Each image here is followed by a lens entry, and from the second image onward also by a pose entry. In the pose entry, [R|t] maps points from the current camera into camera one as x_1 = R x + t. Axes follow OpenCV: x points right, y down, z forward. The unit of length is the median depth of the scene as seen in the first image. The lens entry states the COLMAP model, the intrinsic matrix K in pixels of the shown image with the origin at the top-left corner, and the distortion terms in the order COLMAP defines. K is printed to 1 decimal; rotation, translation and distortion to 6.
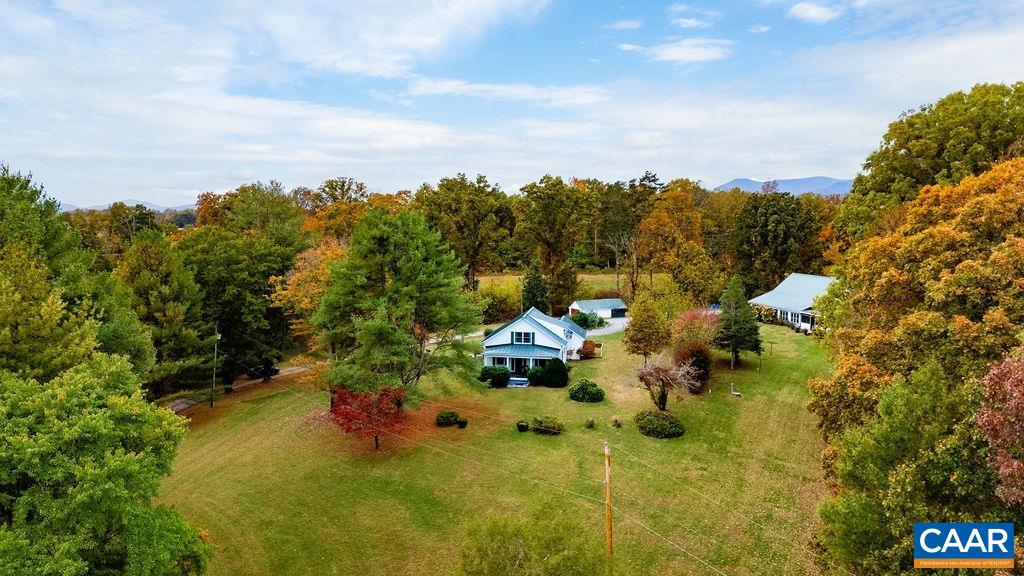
lens RADIAL K [[758.1, 0, 519.7], [0, 758.1, 288.7], [0, 0, 1]] dist [0.069211, -0.072756]
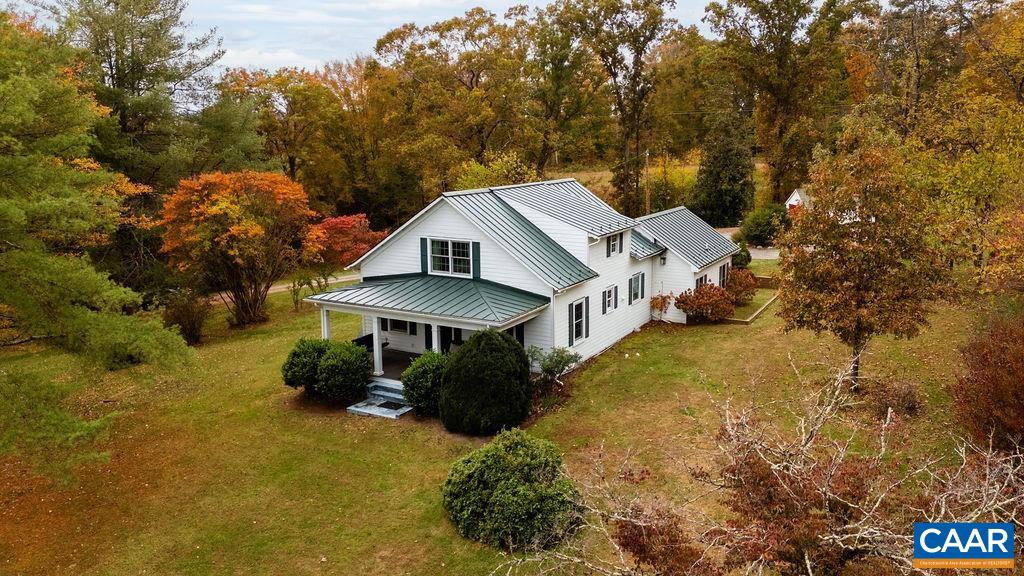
lens RADIAL K [[776.0, 0, 526.9], [0, 776.0, 286.3], [0, 0, 1]] dist [0.061931, -0.081760]
pose [[0.925807, 0.052803, -0.374290, 0.153945], [-0.012599, 0.993955, 0.109059, 0.038171], [0.377786, -0.096252, 0.920876, 0.668739]]
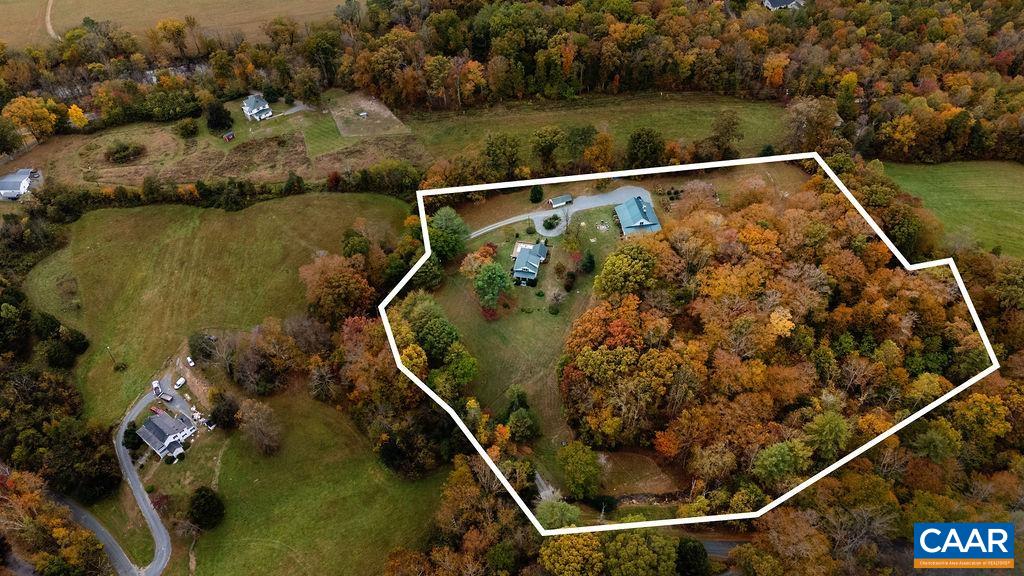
lens RADIAL K [[758.1, 0, 519.7], [0, 758.1, 288.7], [0, 0, 1]] dist [0.069211, -0.072756]
pose [[0.998304, 0.032886, -0.048036, 0.147361], [0.004950, 0.774208, 0.632912, -2.059276], [0.058004, -0.632077, 0.772732, -1.775403]]
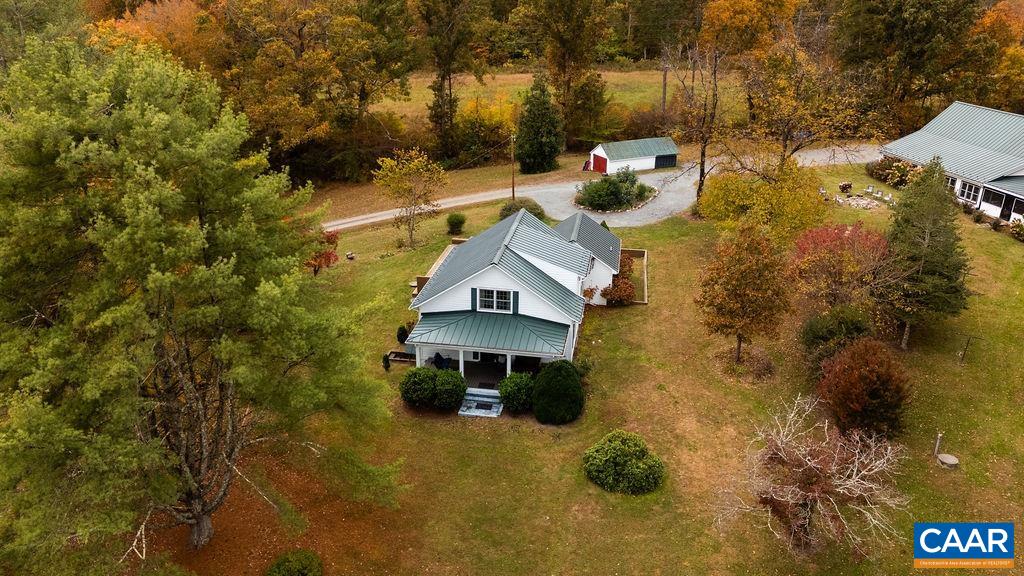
lens RADIAL K [[758.1, 0, 519.7], [0, 758.1, 288.7], [0, 0, 1]] dist [0.069211, -0.072756]
pose [[0.999690, 0.013130, -0.021165, 0.029195], [-0.006234, 0.954622, 0.297755, -0.085148], [0.024114, -0.297531, 0.954408, 0.507557]]
